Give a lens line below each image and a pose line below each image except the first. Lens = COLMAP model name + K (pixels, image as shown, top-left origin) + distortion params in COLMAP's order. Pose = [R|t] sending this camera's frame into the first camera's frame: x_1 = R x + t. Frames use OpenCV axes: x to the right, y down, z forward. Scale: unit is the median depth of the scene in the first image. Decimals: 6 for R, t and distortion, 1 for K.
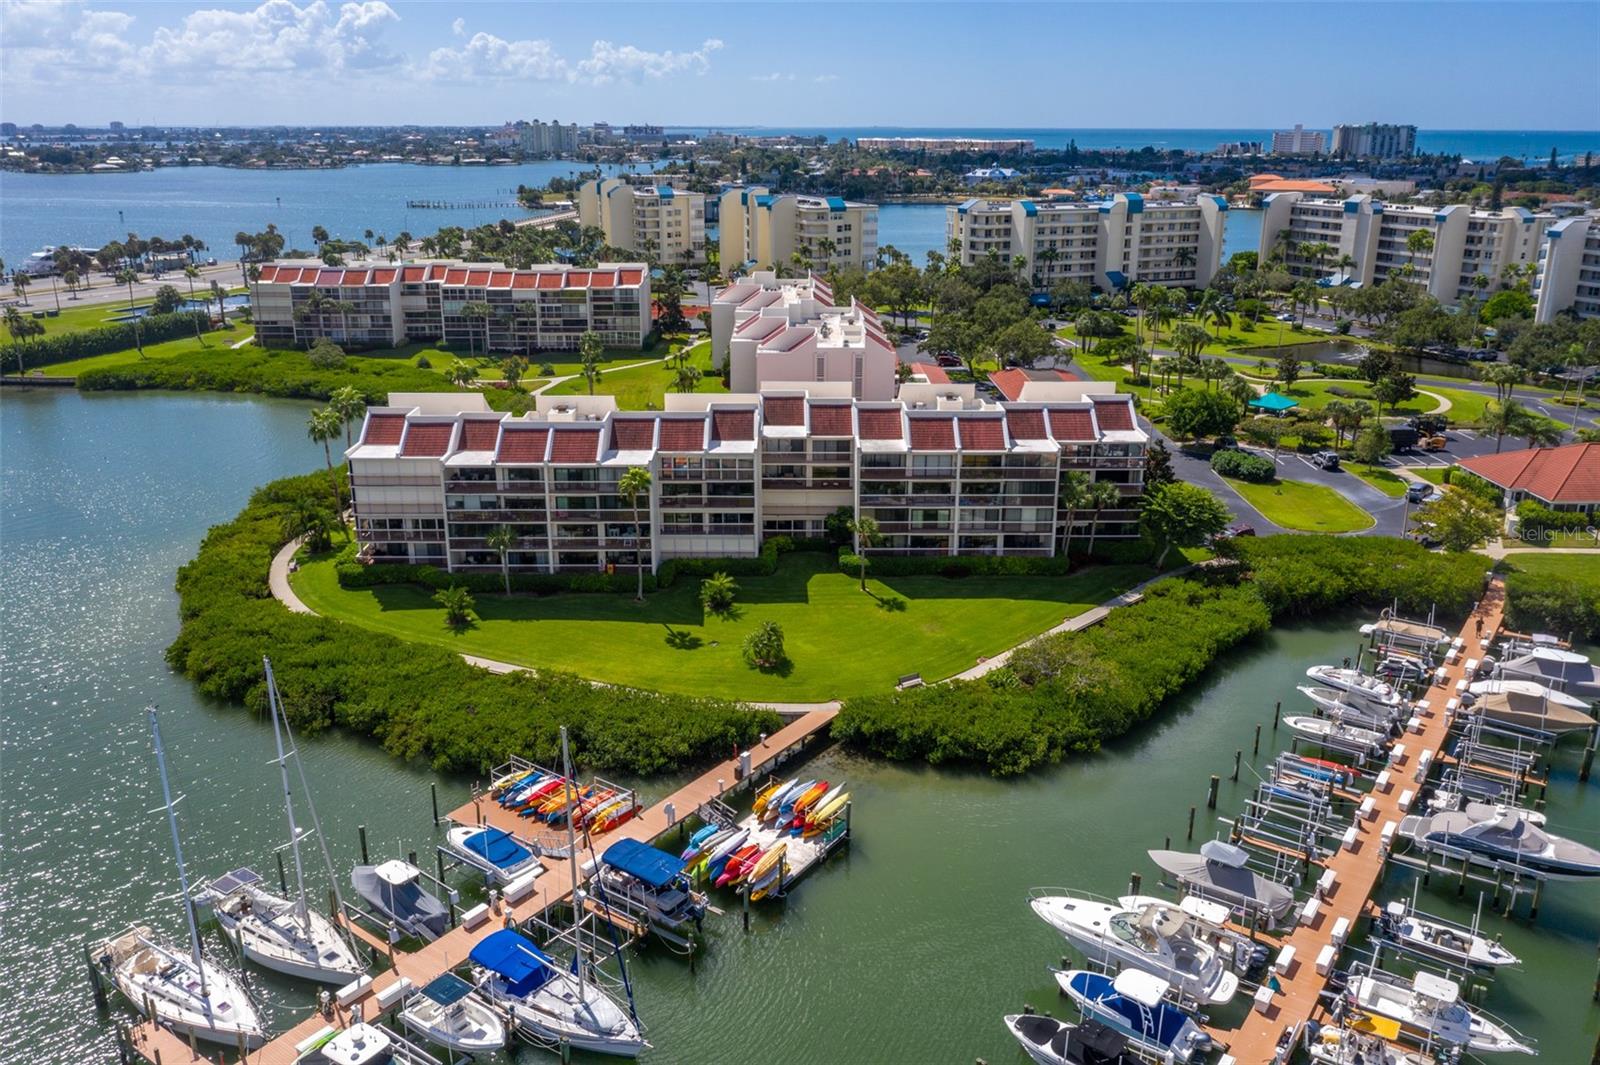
lens RADIAL K [[1284.6, 0, 800.0], [0, 1284.6, 532.5], [0, 0, 1]] dist [-0.011877, 0.002815]
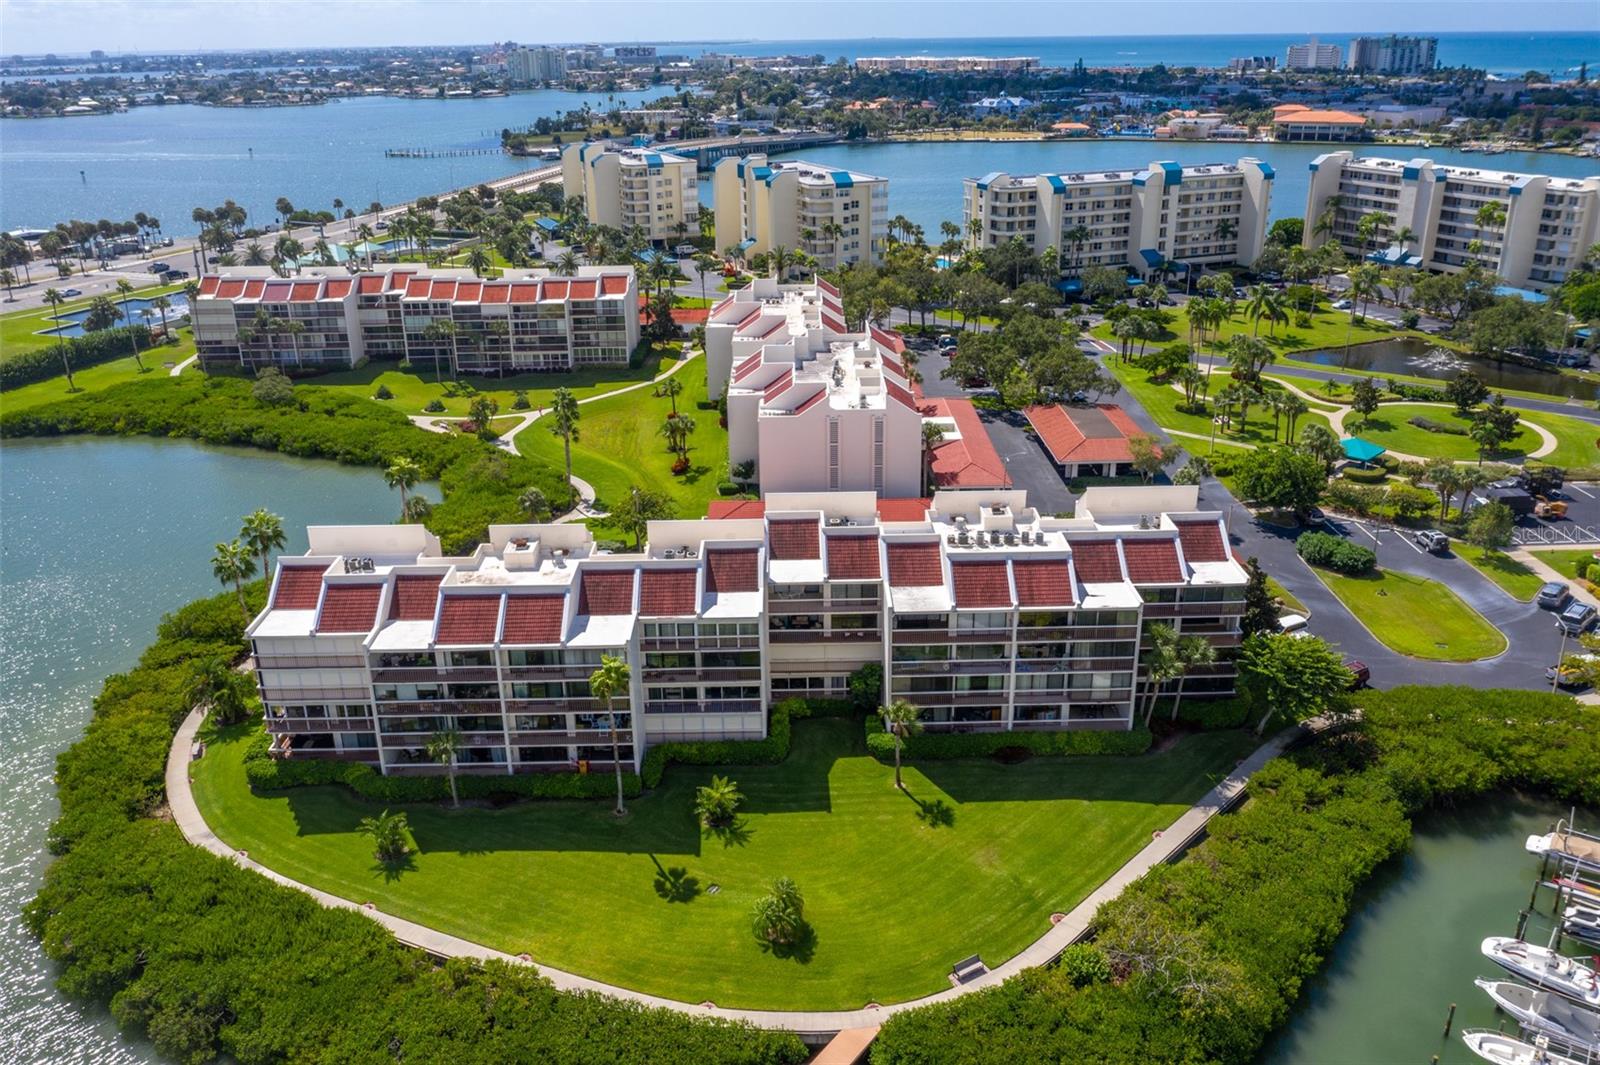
lens RADIAL K [[1287.1, 0, 800.0], [0, 1287.1, 532.5], [0, 0, 1]] dist [-0.015219, -0.003257]
pose [[0.999843, -0.017382, -0.003424, -0.003405], [0.017558, 0.997996, 0.060786, -0.081826], [0.002361, -0.060836, 0.998145, 0.103185]]
